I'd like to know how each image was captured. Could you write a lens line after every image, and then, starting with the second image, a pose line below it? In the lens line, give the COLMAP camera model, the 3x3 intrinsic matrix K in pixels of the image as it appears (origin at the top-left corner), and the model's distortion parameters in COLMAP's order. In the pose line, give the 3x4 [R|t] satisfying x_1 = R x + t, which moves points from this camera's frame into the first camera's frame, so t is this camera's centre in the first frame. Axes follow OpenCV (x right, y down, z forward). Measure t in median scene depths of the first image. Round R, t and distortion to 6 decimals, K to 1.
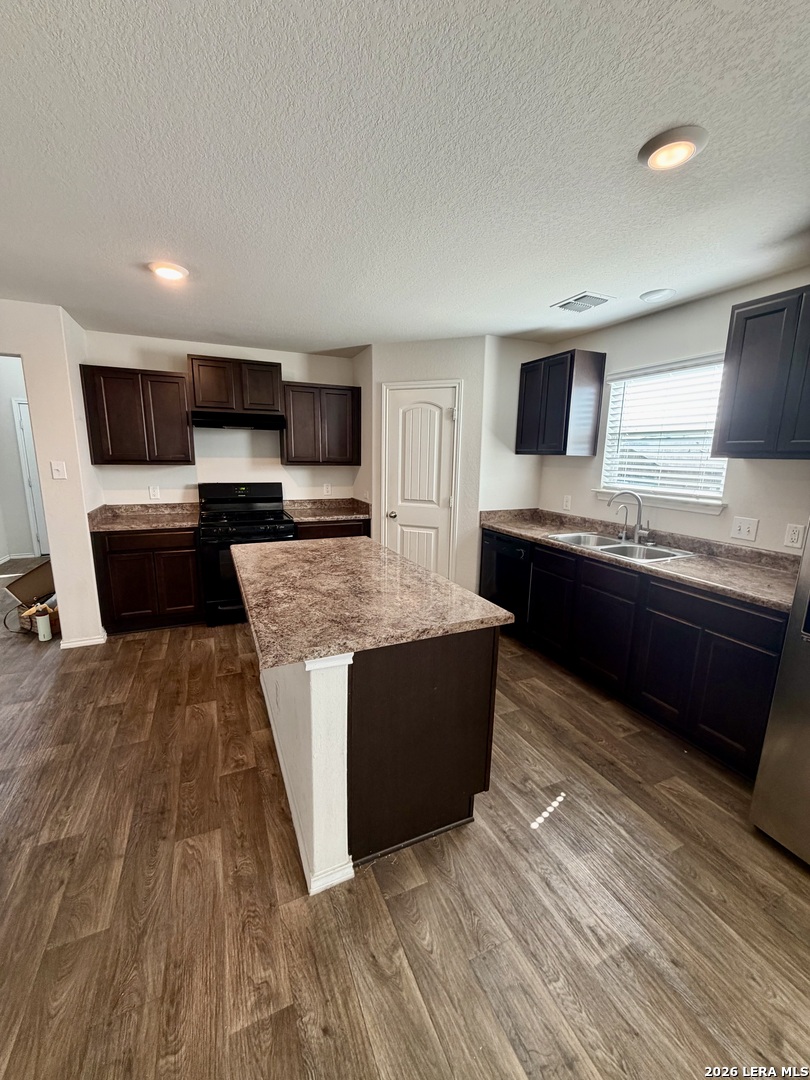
lens RADIAL K [[432.8, 0, 405.0], [0, 432.8, 540.0], [0, 0, 1]] dist [0.003166, 0.000204]
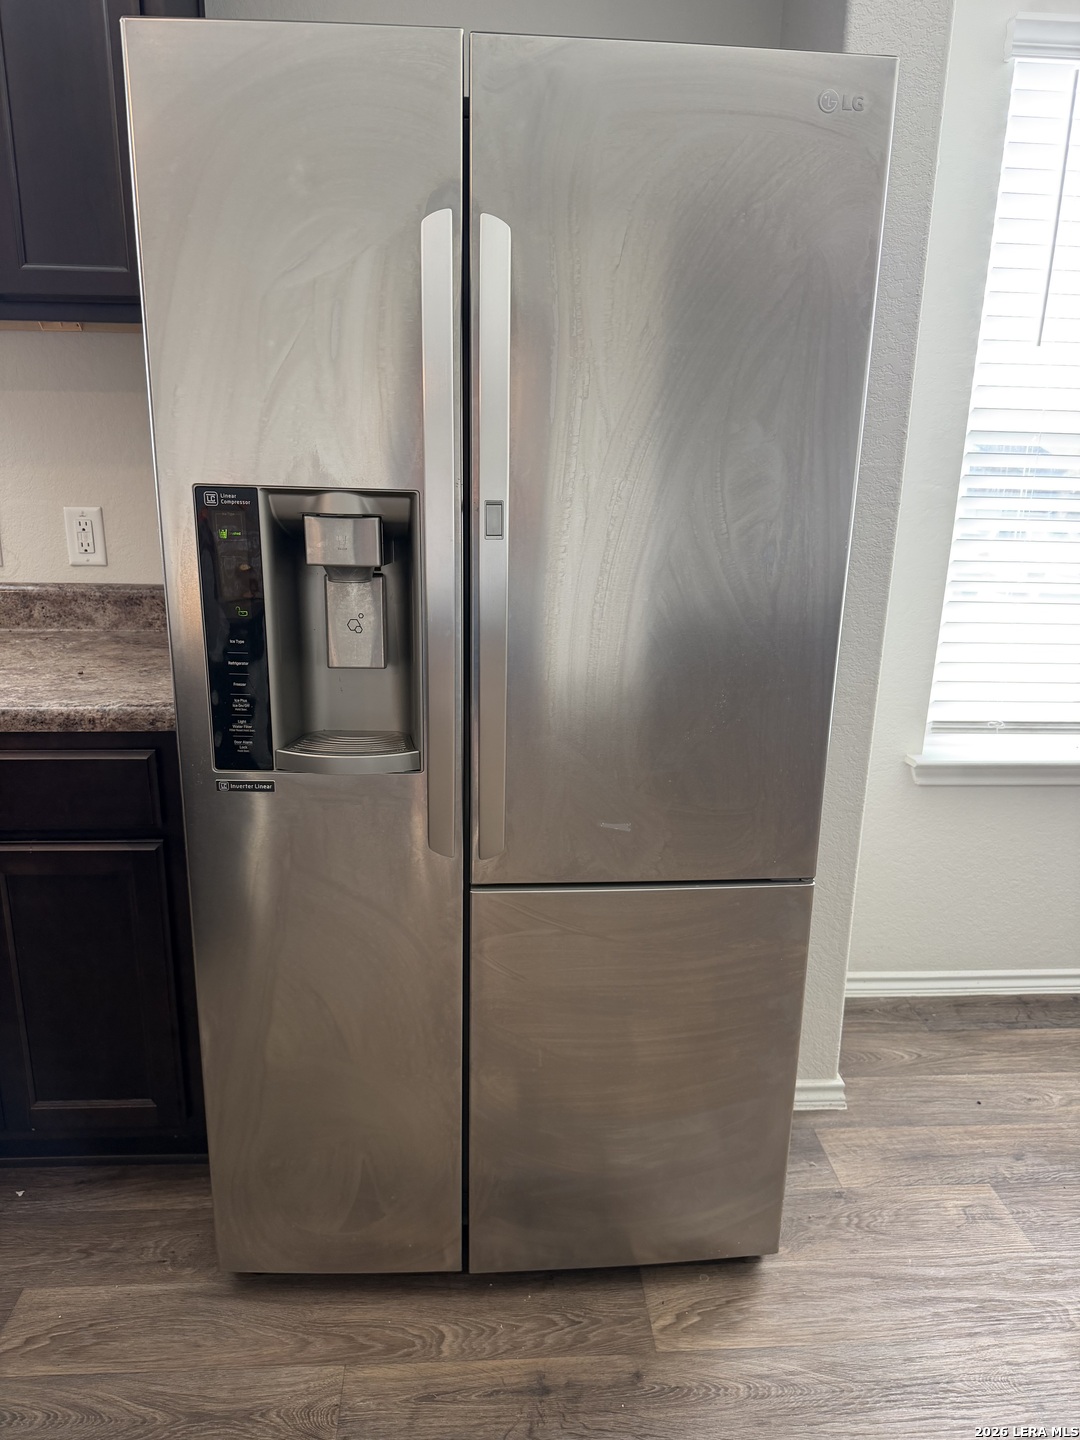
lens RADIAL K [[1005.4, 0, 540.8], [0, 1005.4, 723.1], [0, 0, 1]] dist [0.083608, -0.098119]
pose [[0.346015, -0.274553, 0.897159, 0.185403], [0.169106, 0.958816, 0.228201, 0.013836], [-0.922864, 0.072754, 0.378193, 0.321911]]
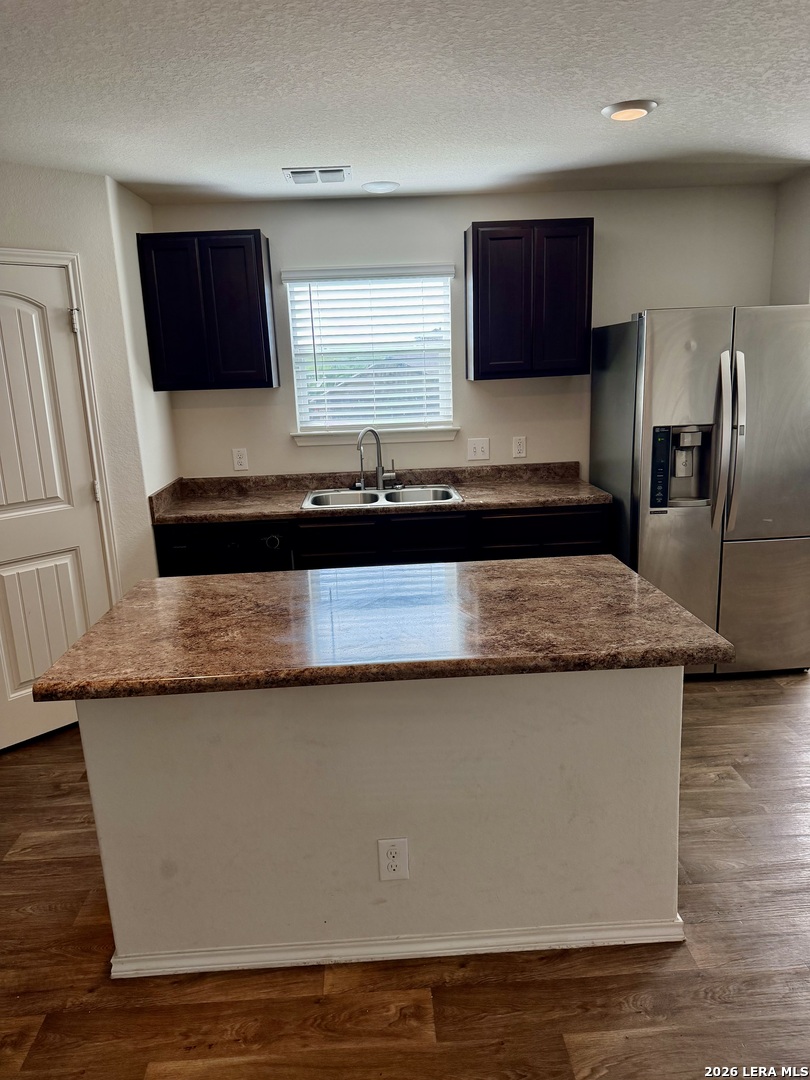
lens RADIAL K [[754.0, 0, 405.6], [0, 754.0, 542.3], [0, 0, 1]] dist [0.083608, -0.098119]
pose [[0.368175, -0.245196, 0.896842, -1.168699], [0.226416, 0.959205, 0.169297, -0.198863], [-0.901767, 0.140728, 0.408671, 0.601522]]
